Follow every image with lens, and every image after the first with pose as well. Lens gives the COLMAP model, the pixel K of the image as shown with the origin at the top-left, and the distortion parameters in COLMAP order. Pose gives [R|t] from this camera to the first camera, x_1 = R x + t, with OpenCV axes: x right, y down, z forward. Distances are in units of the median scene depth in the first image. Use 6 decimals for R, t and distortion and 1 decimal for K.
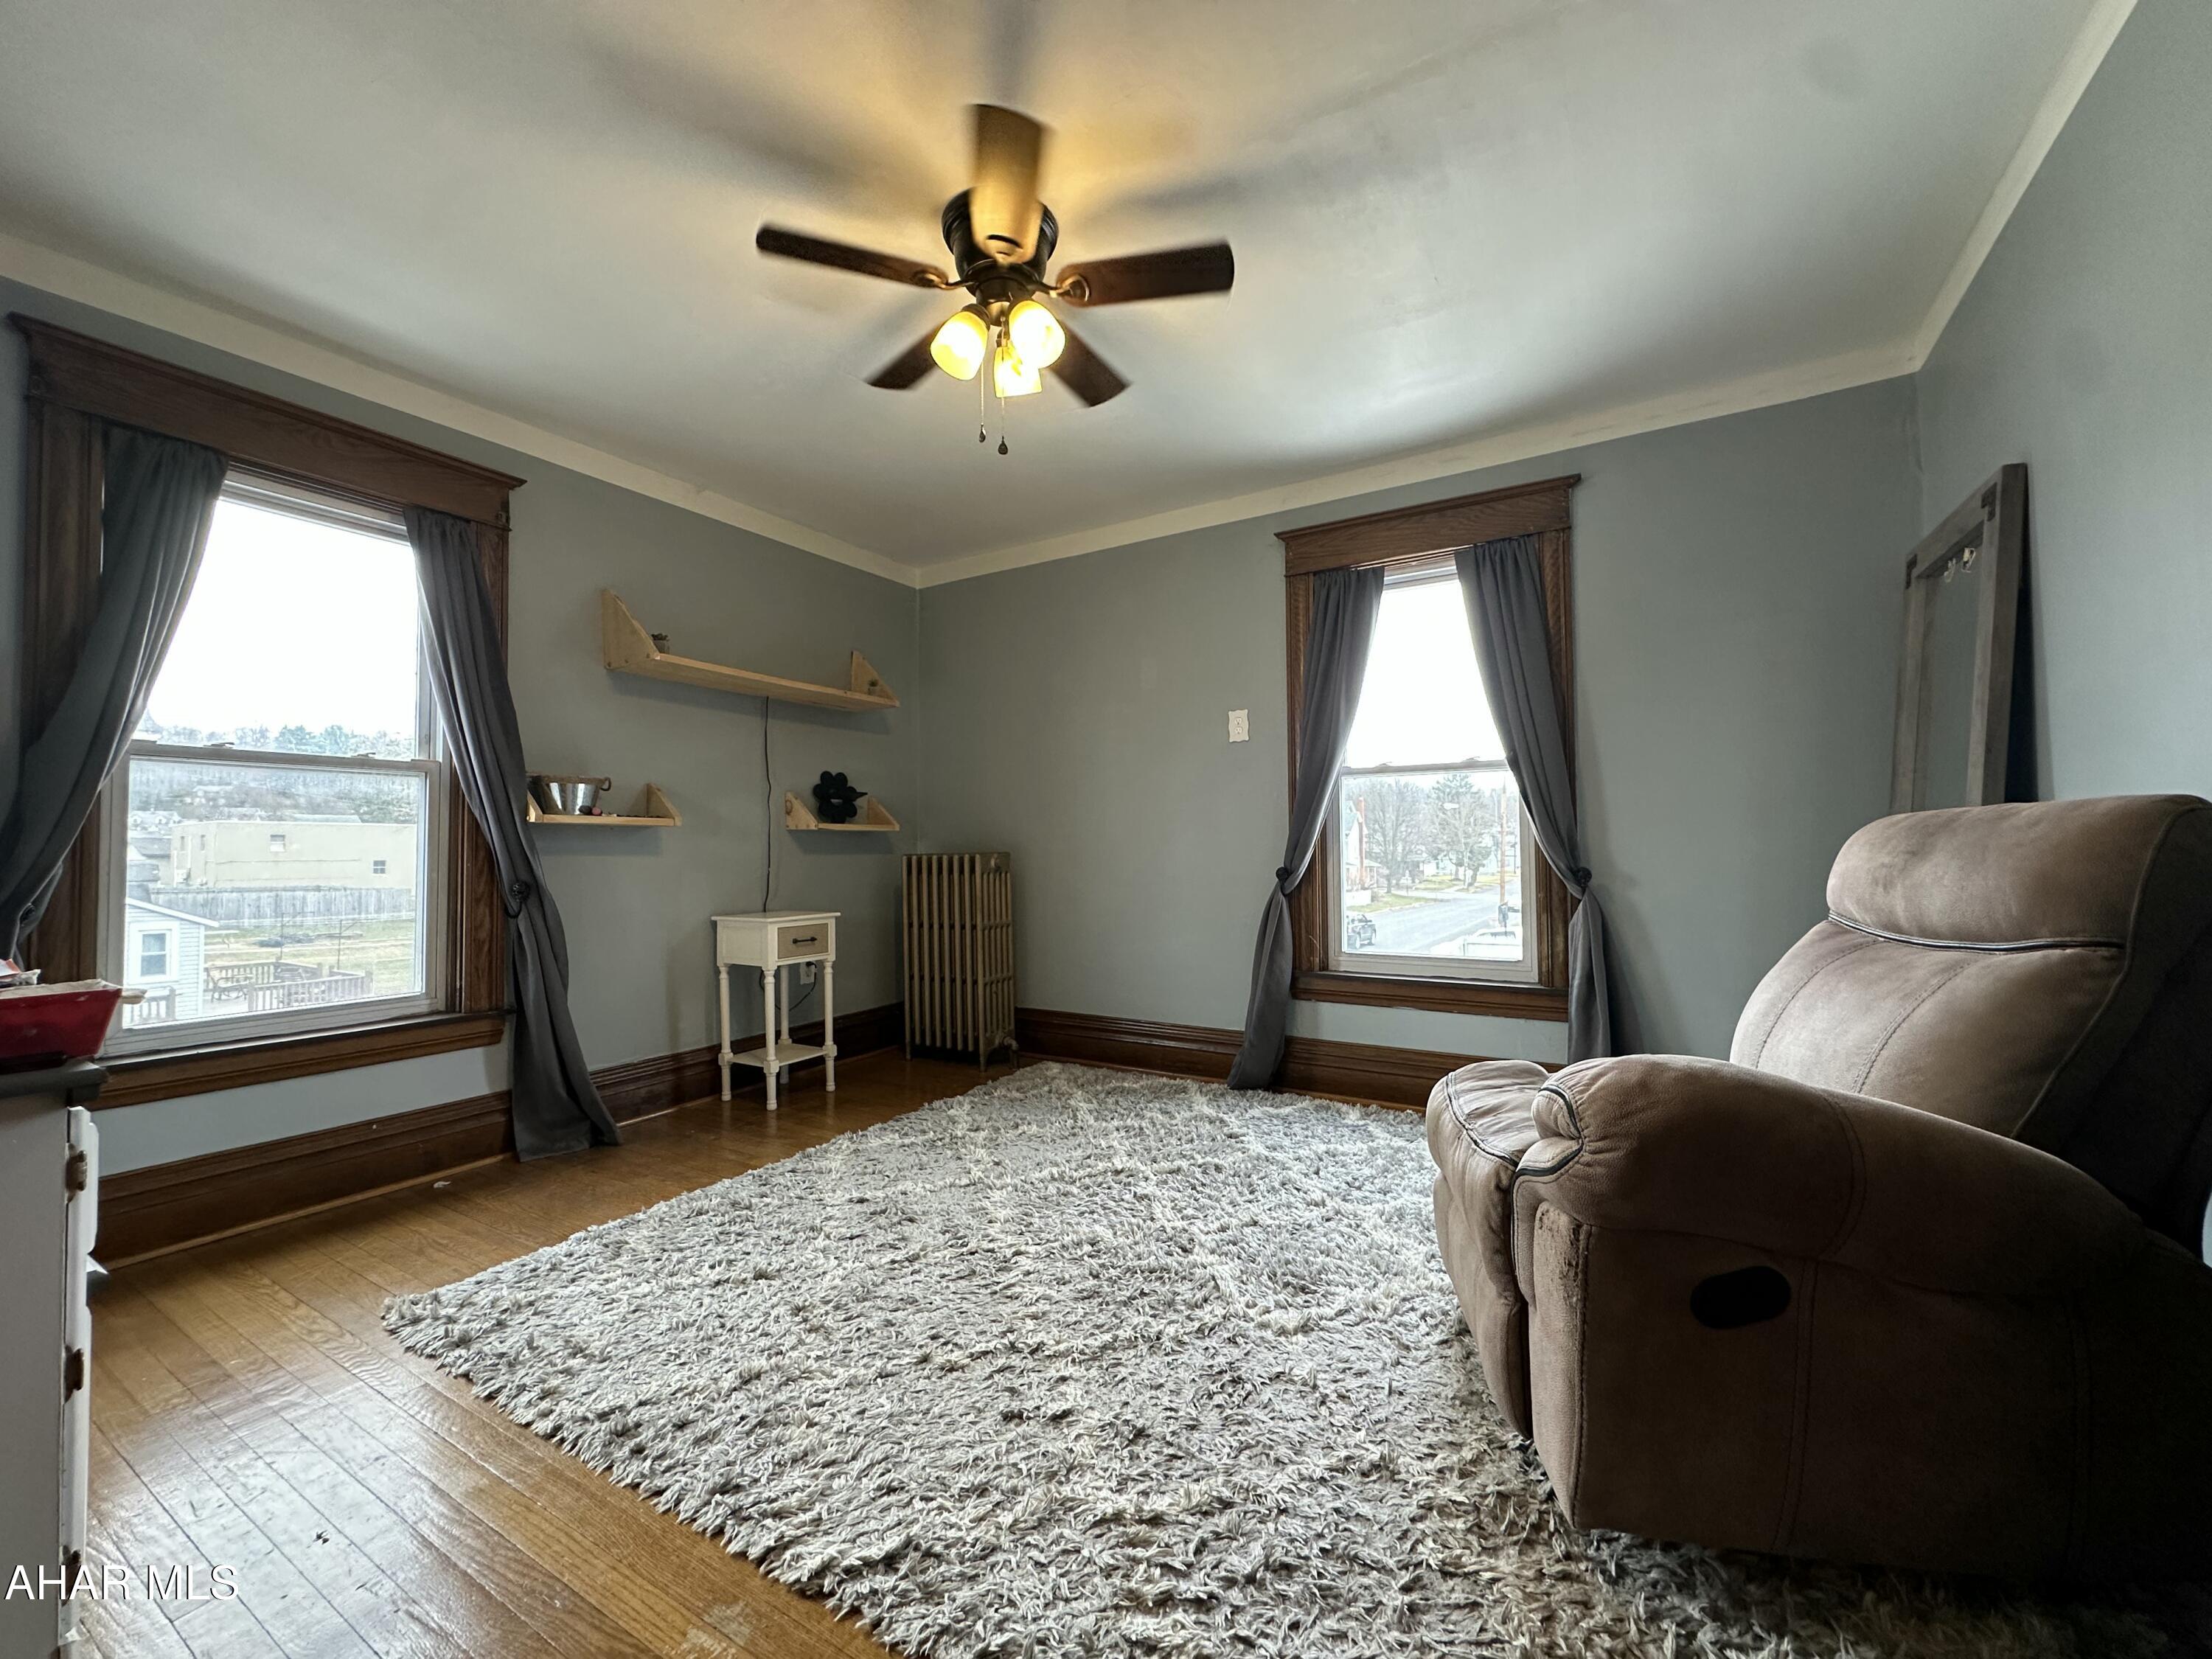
lens RADIAL K [[886.9, 0, 1106.6], [0, 886.9, 826.1], [0, 0, 1]] dist [-0.005794, 0.001959]
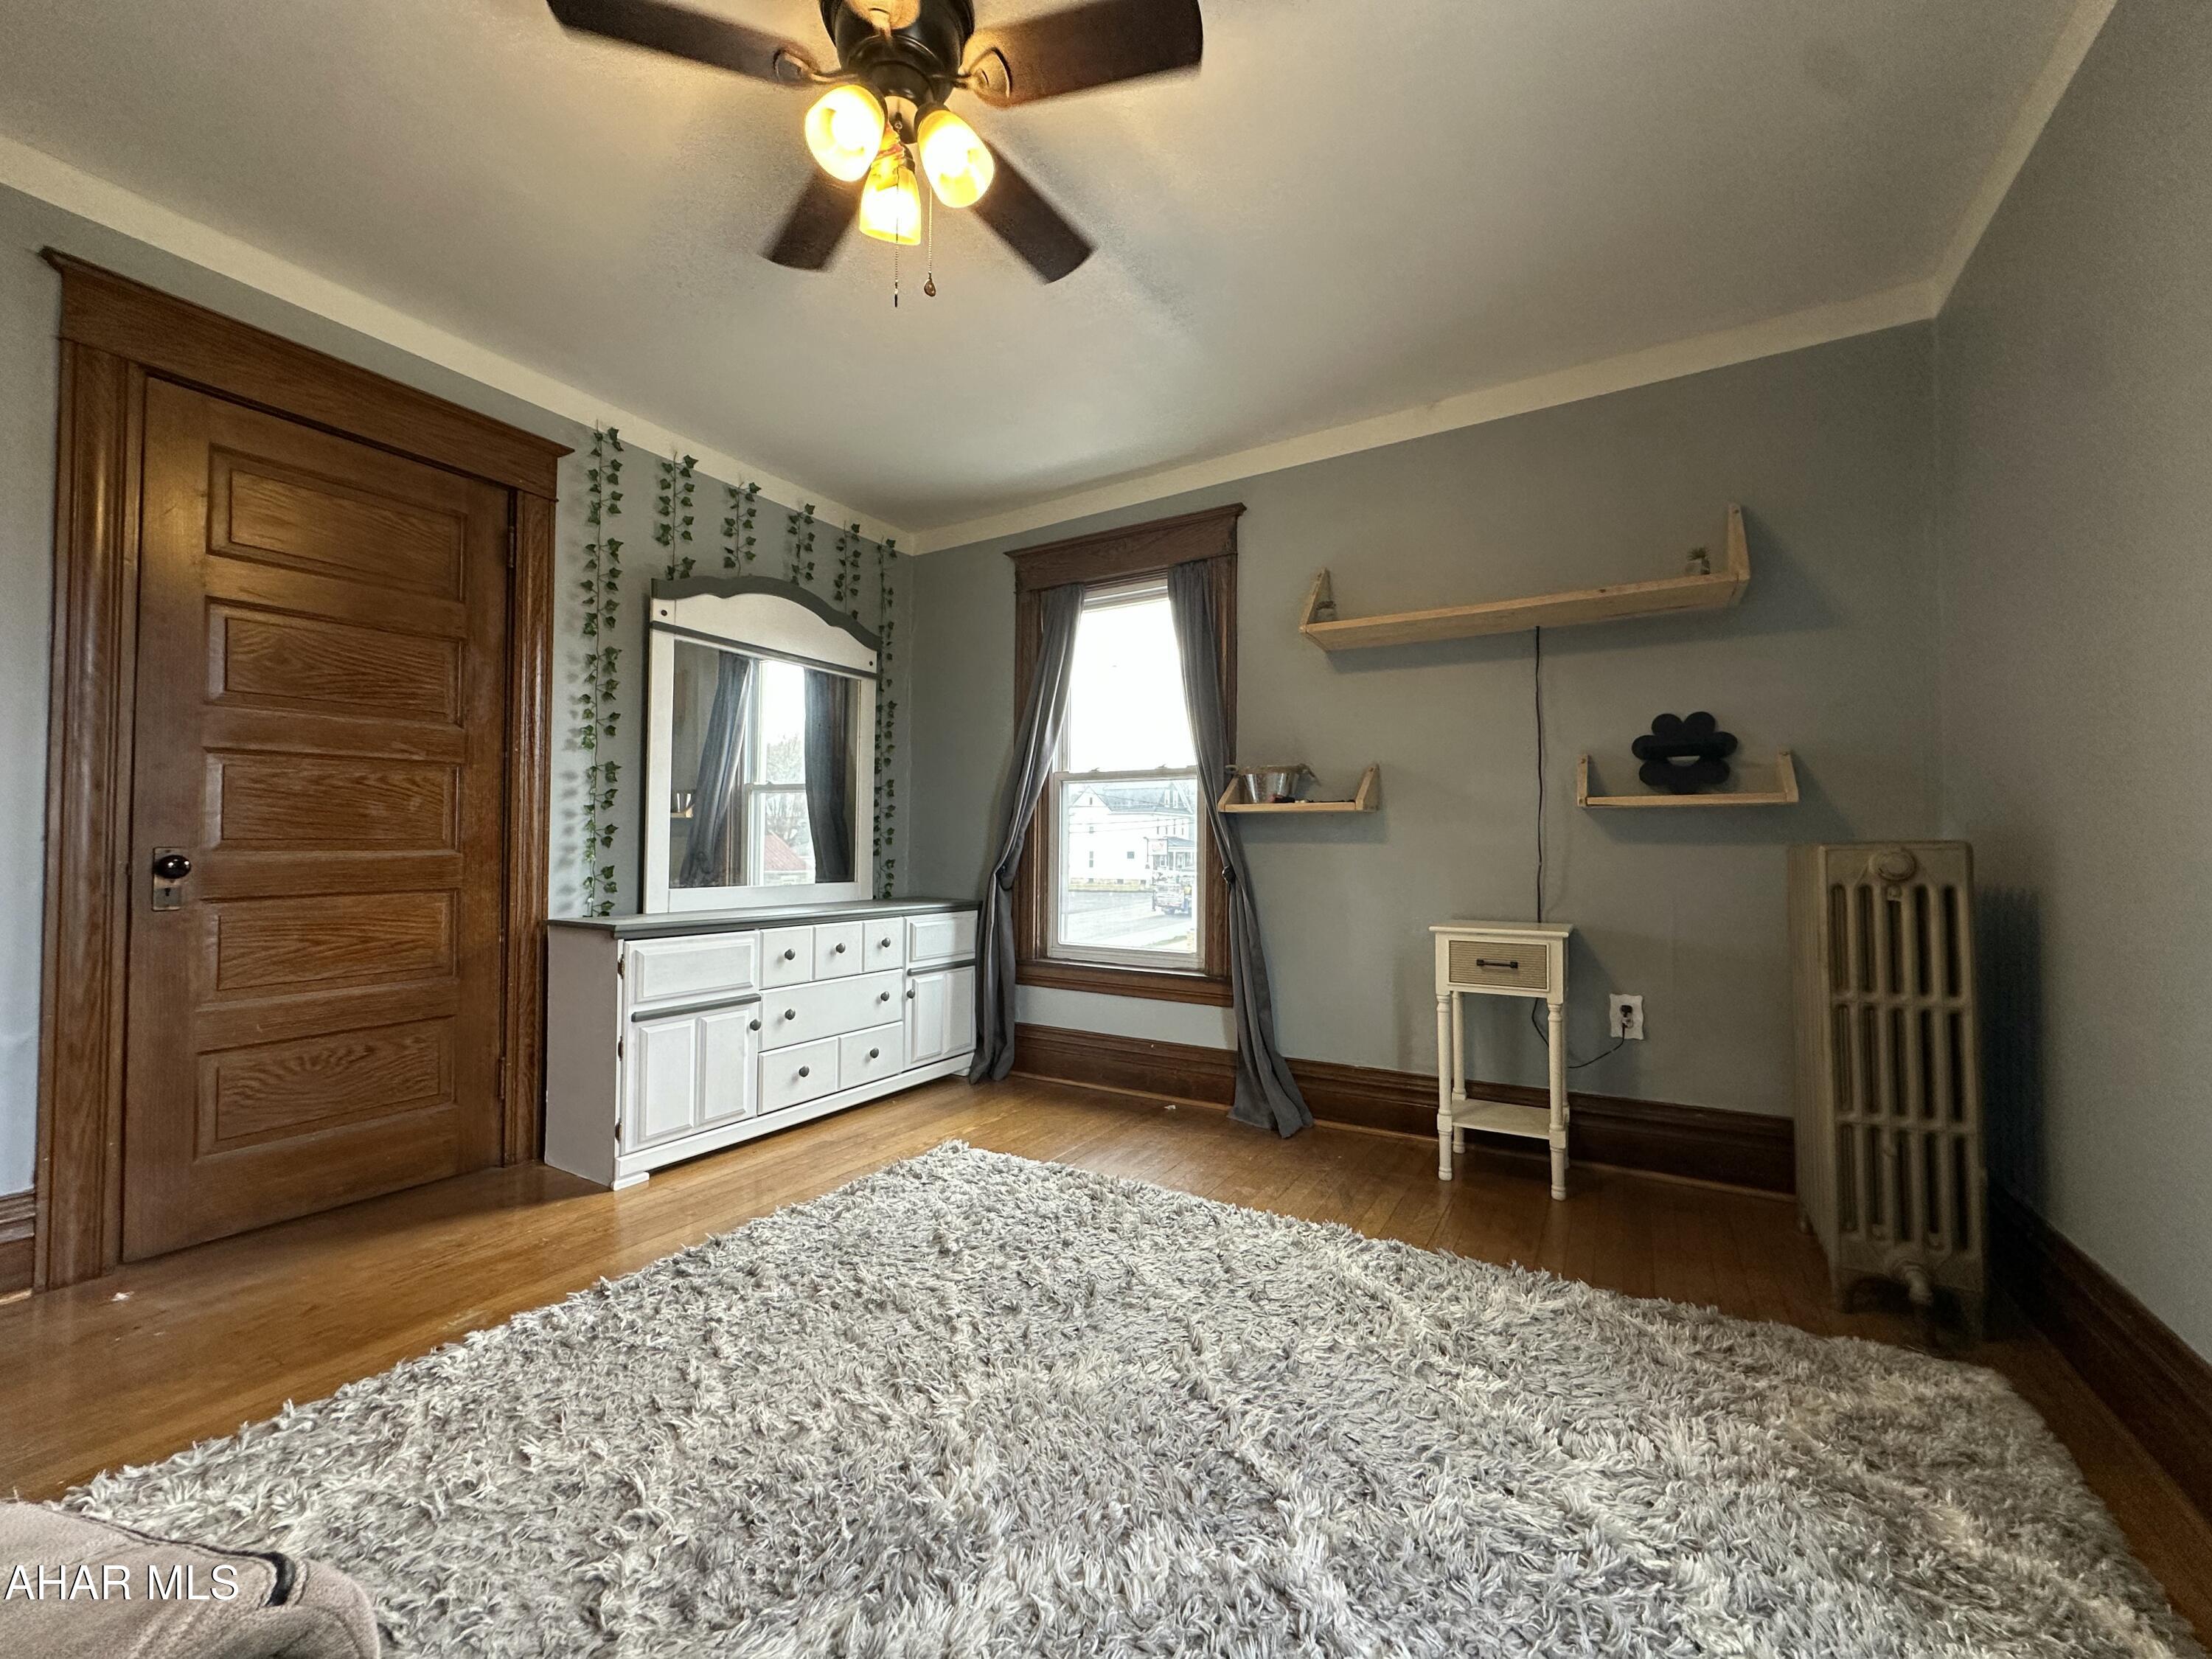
lens RADIAL K [[886.9, 0, 1114.5], [0, 886.9, 829.9], [0, 0, 1]] dist [-0.005794, 0.001959]
pose [[-0.005926, -0.019452, -0.999793, 0.422580], [0.020488, 0.999599, -0.019570, 0.034149], [0.999773, -0.020600, -0.005525, 0.801501]]
